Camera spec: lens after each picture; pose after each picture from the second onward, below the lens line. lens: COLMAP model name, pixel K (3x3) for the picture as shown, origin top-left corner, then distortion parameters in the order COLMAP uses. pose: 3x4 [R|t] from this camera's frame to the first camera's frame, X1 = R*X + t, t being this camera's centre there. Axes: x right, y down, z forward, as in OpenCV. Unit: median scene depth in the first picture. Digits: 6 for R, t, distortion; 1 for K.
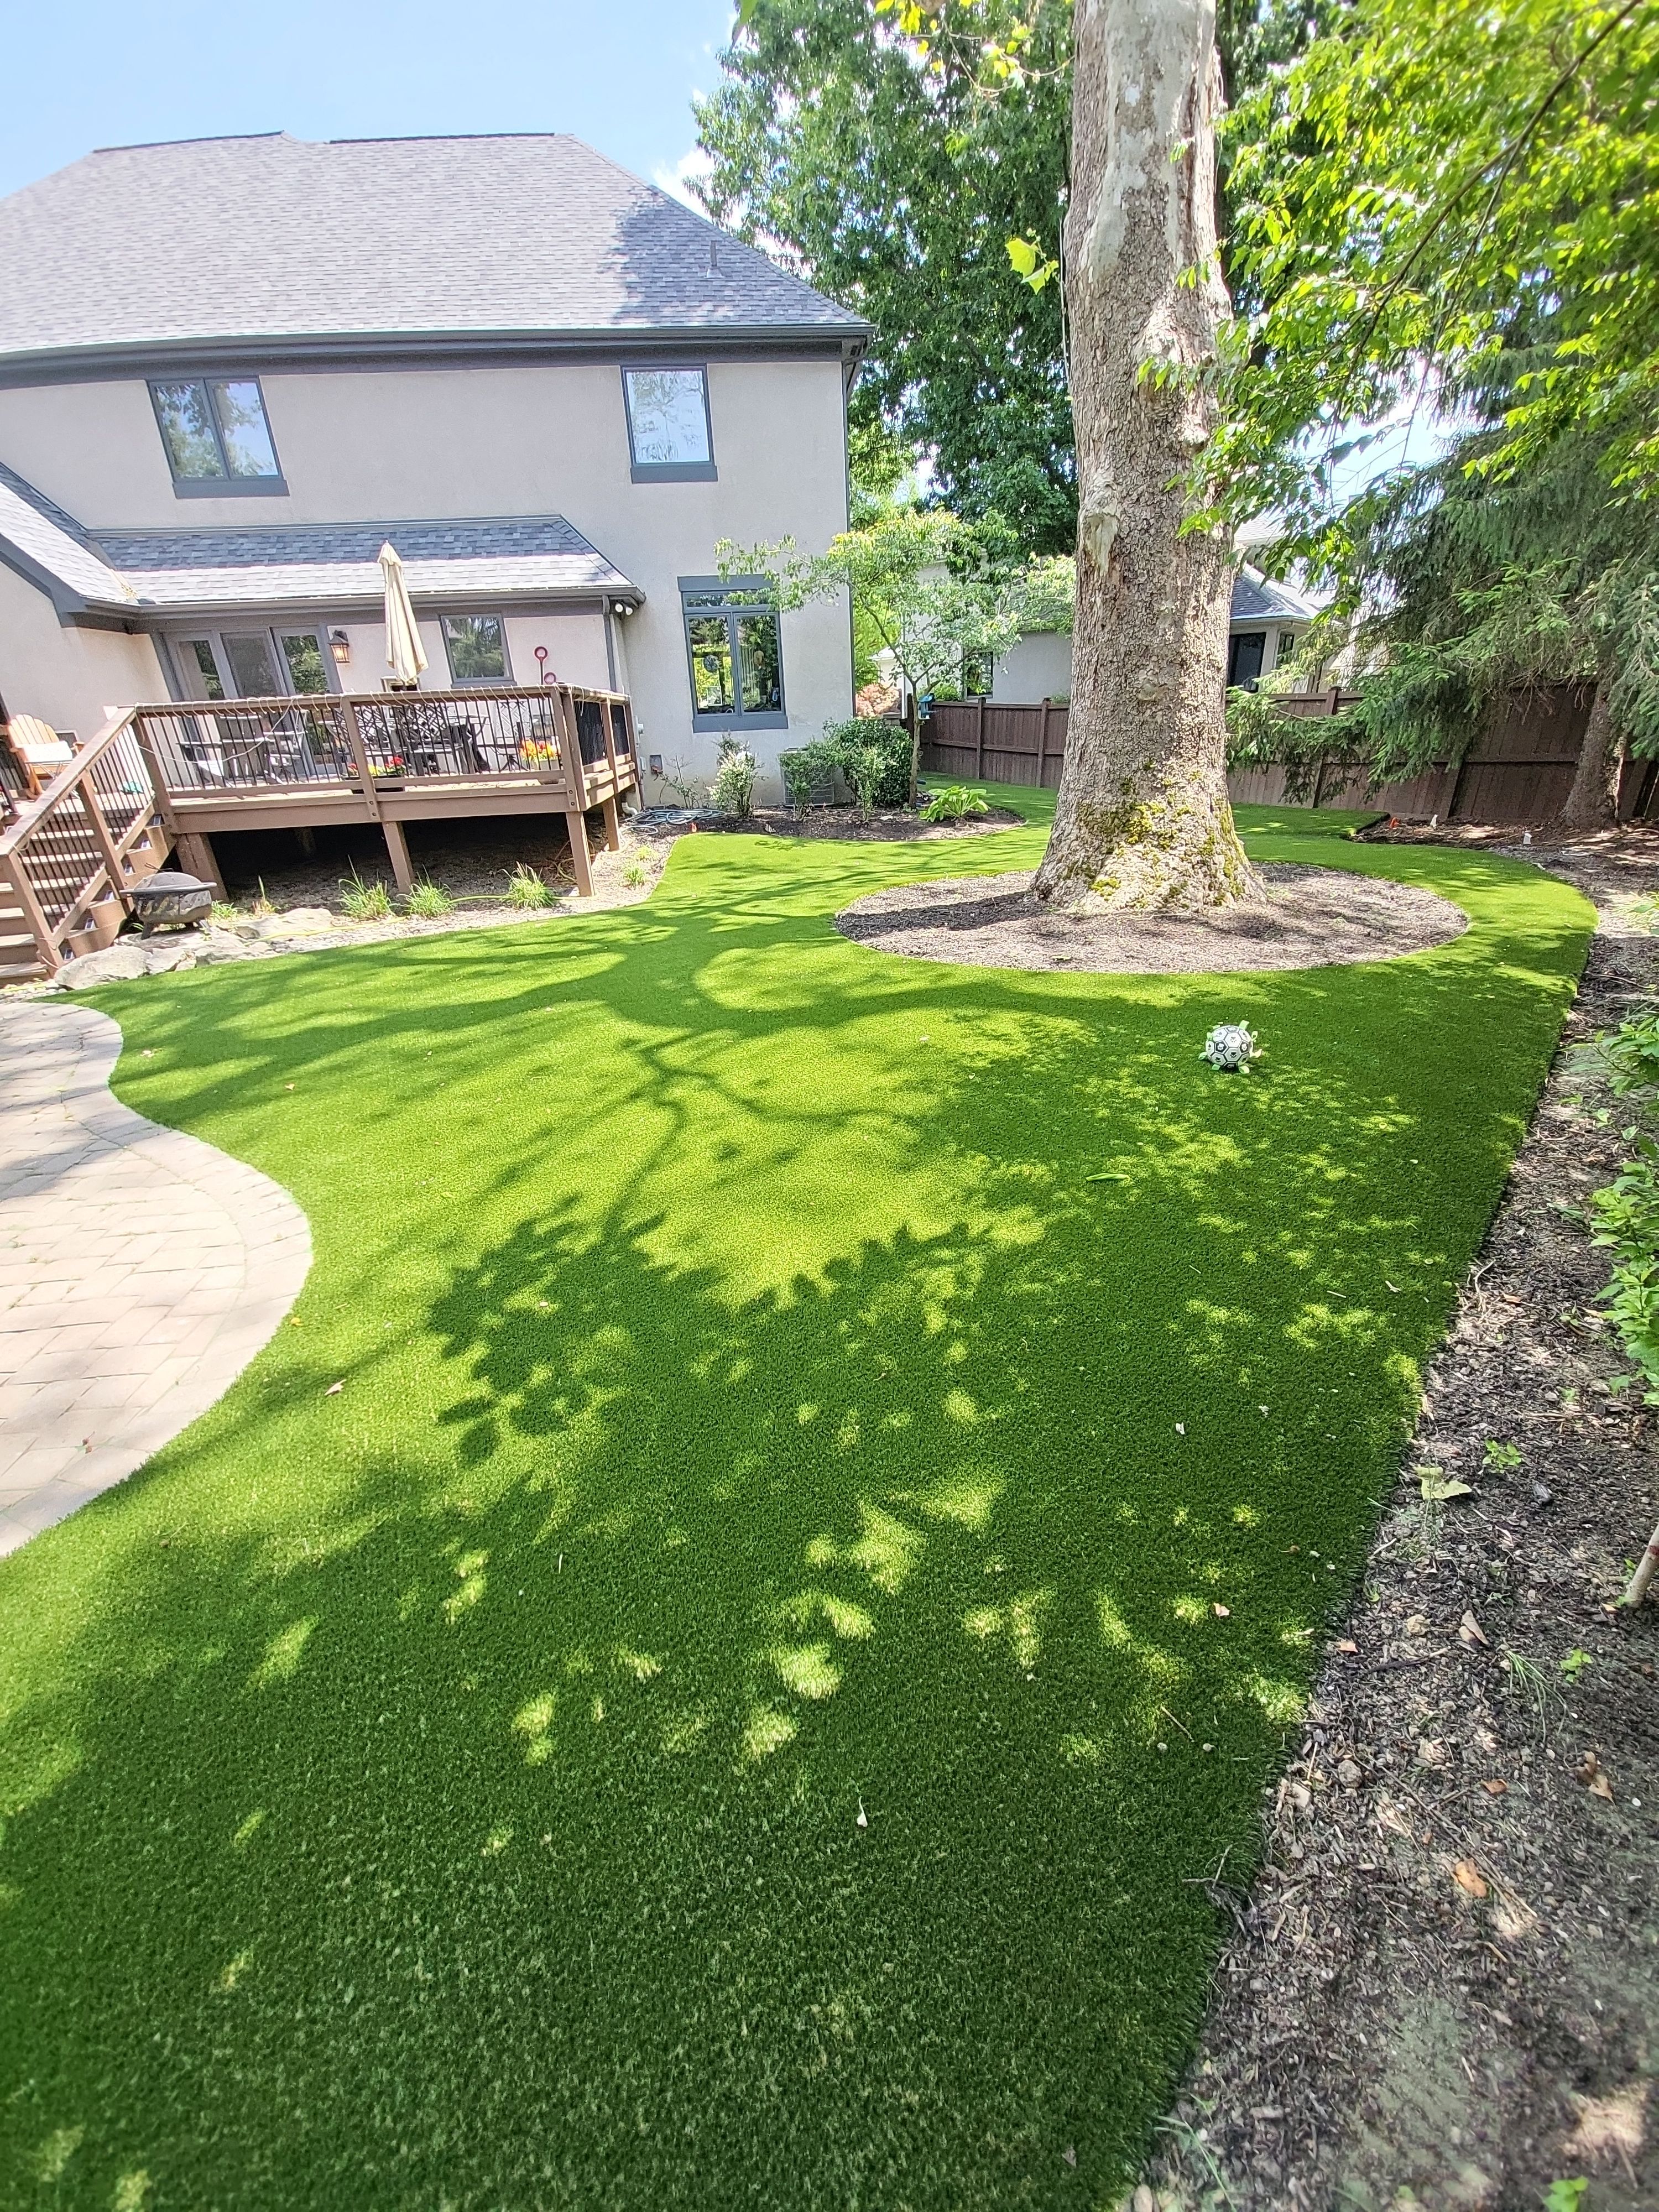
lens RADIAL K [[881.9, 0, 829.5], [0, 881.9, 1106.0], [0, 0, 1]] dist [0.001861, -0.005380]
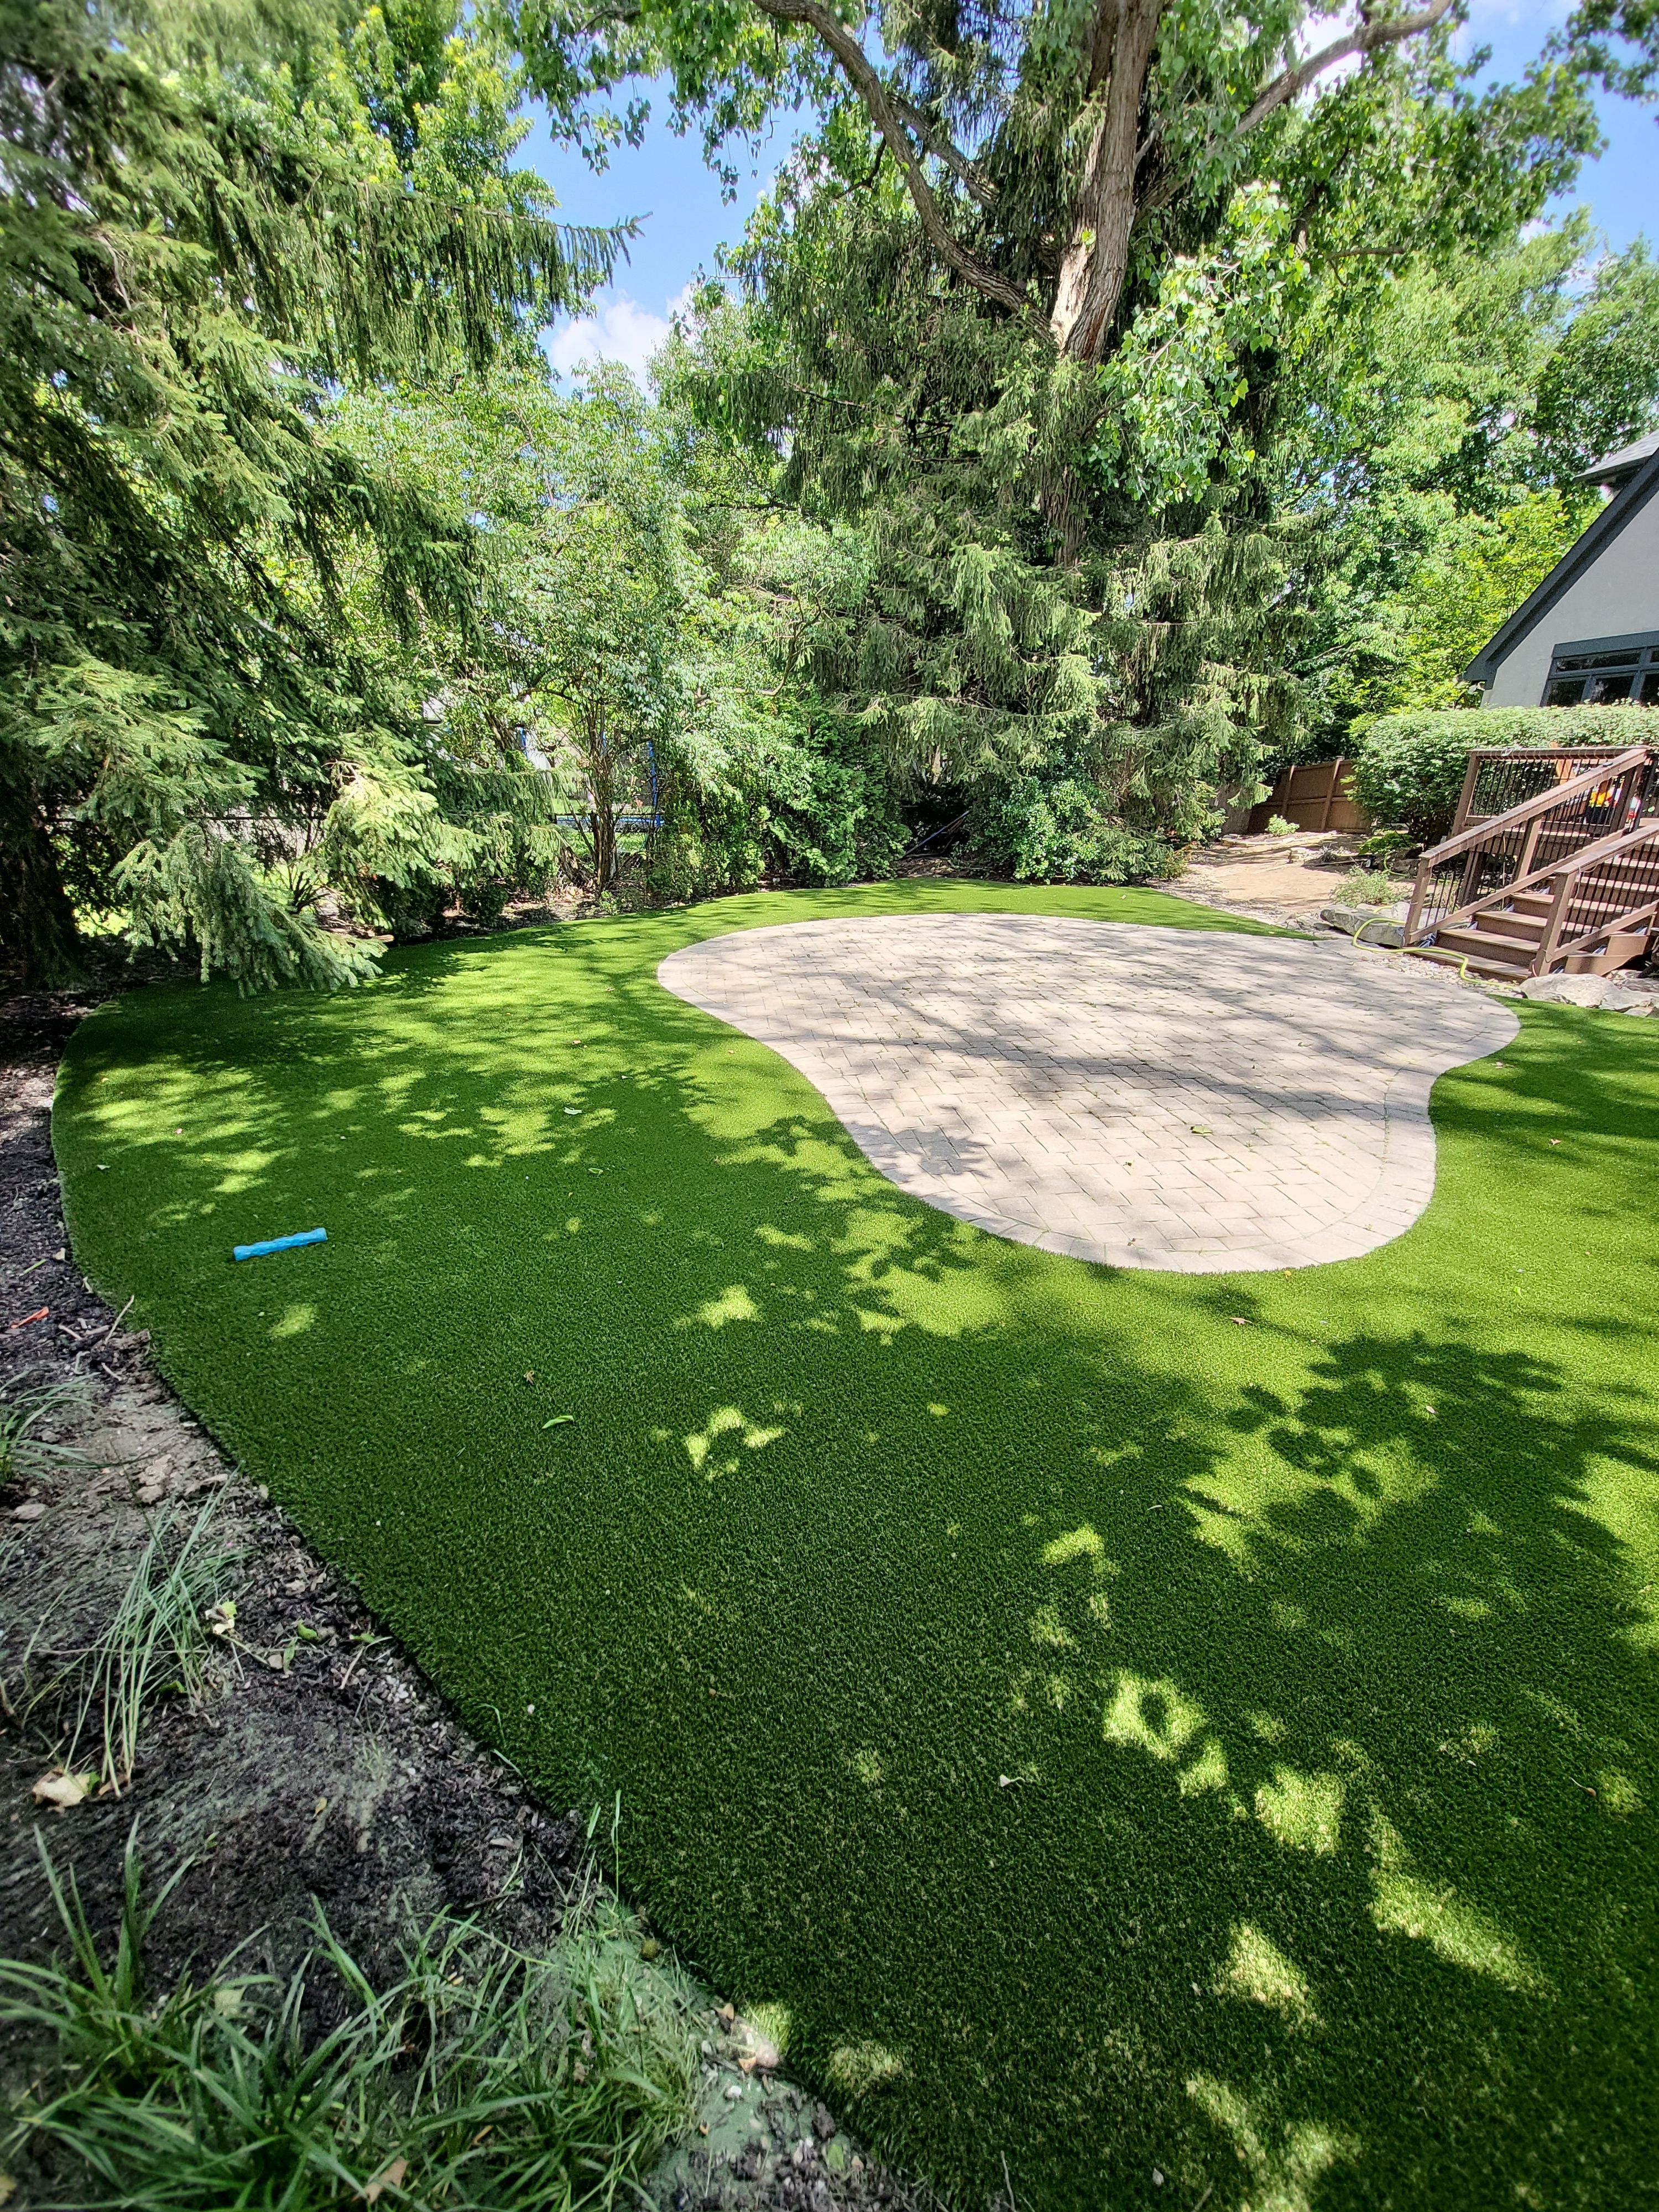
lens RADIAL K [[881.9, 0, 829.5], [0, 881.9, 1106.0], [0, 0, 1]] dist [0.001861, -0.005380]
pose [[0.054804, 0.405286, -0.912546, 0.315327], [-0.424056, 0.836852, 0.346201, -0.083536], [0.903976, 0.367997, 0.217727, 0.111365]]
